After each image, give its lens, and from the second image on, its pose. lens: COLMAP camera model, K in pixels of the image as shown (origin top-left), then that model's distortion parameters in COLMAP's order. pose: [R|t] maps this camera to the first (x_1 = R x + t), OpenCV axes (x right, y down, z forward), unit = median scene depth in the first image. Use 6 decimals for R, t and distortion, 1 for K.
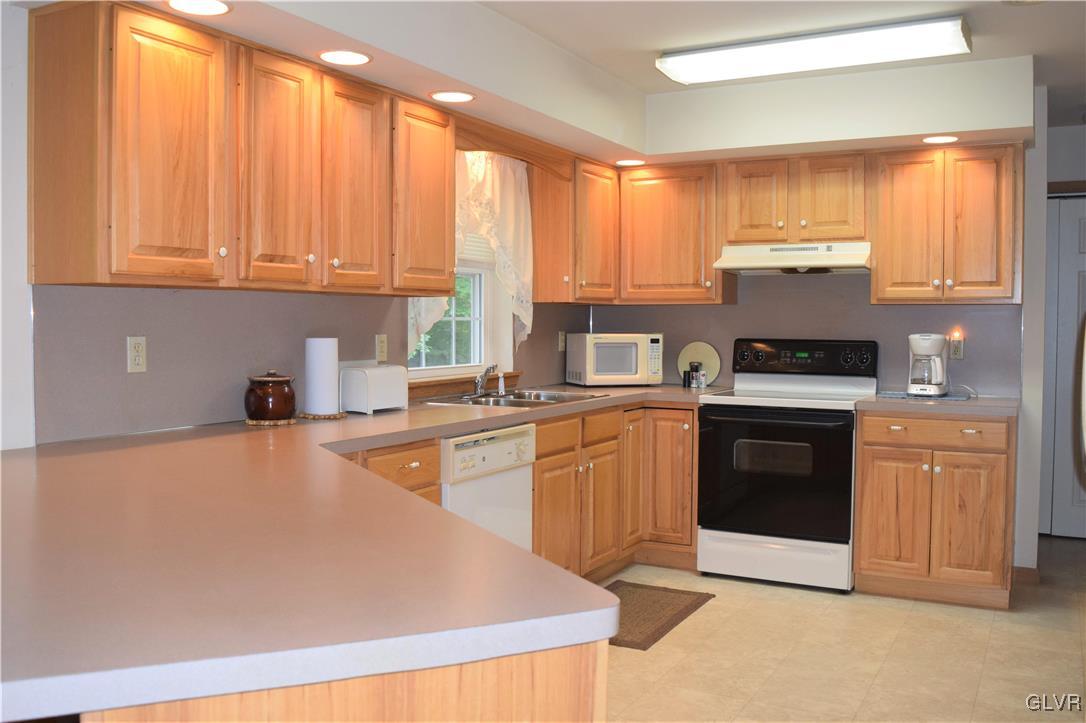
lens RADIAL K [[940.6, 0, 543.0], [0, 940.6, 359.1], [0, 0, 1]] dist [-0.072358, 0.009781]
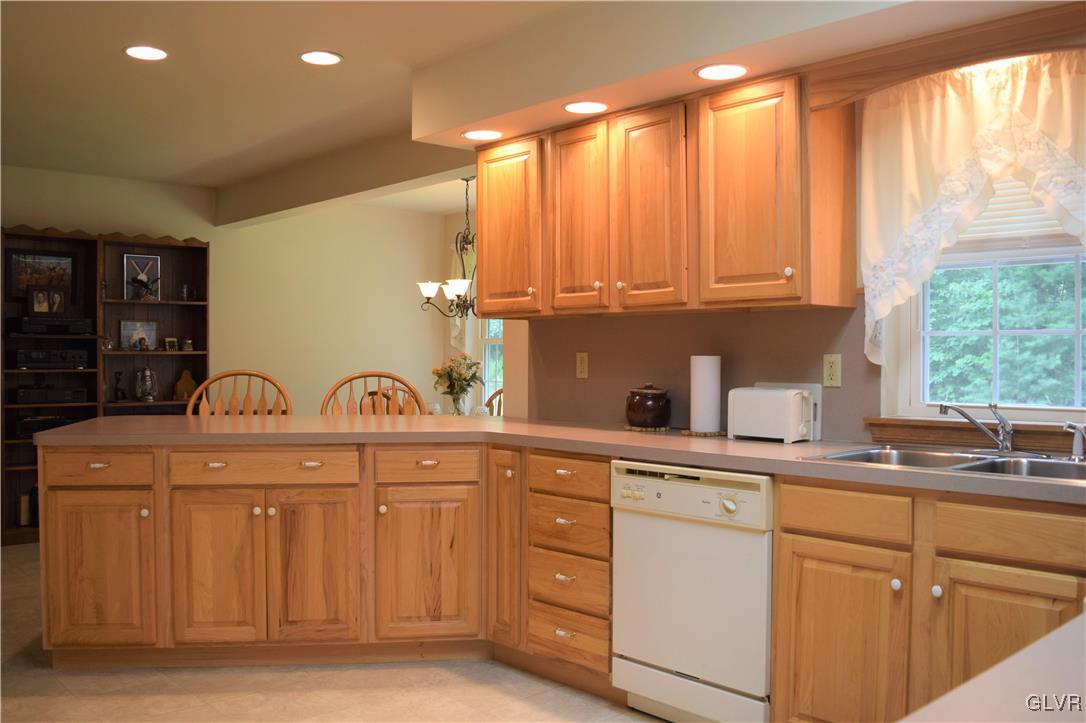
lens RADIAL K [[889.8, 0, 543.6], [0, 889.8, 363.0], [0, 0, 1]] dist [-0.084309, 0.012075]
pose [[-0.285762, -0.000755, -0.958300, 0.571266], [-0.047478, 0.998783, 0.013371, -0.015539], [0.957124, 0.049319, -0.285450, 0.865702]]
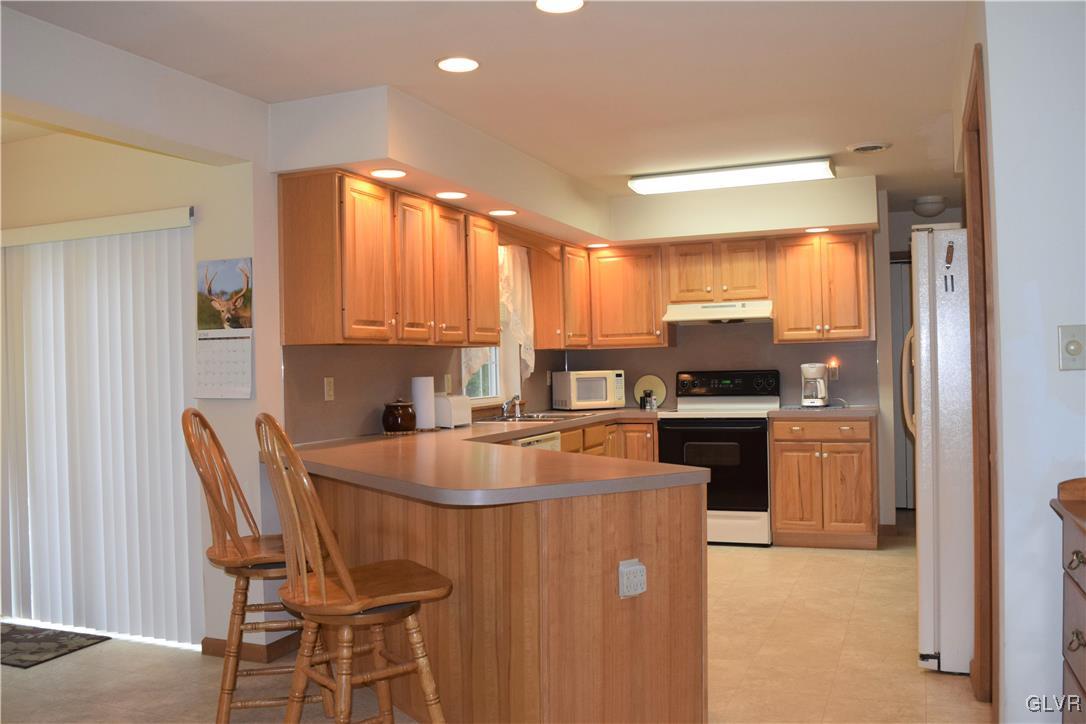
lens RADIAL K [[889.8, 0, 544.5], [0, 889.8, 364.7], [0, 0, 1]] dist [-0.084309, 0.012075]
pose [[0.993774, -0.028945, 0.107593, -0.155354], [0.033525, 0.998597, -0.040999, 0.017723], [-0.106255, 0.044350, 0.993349, -0.329833]]
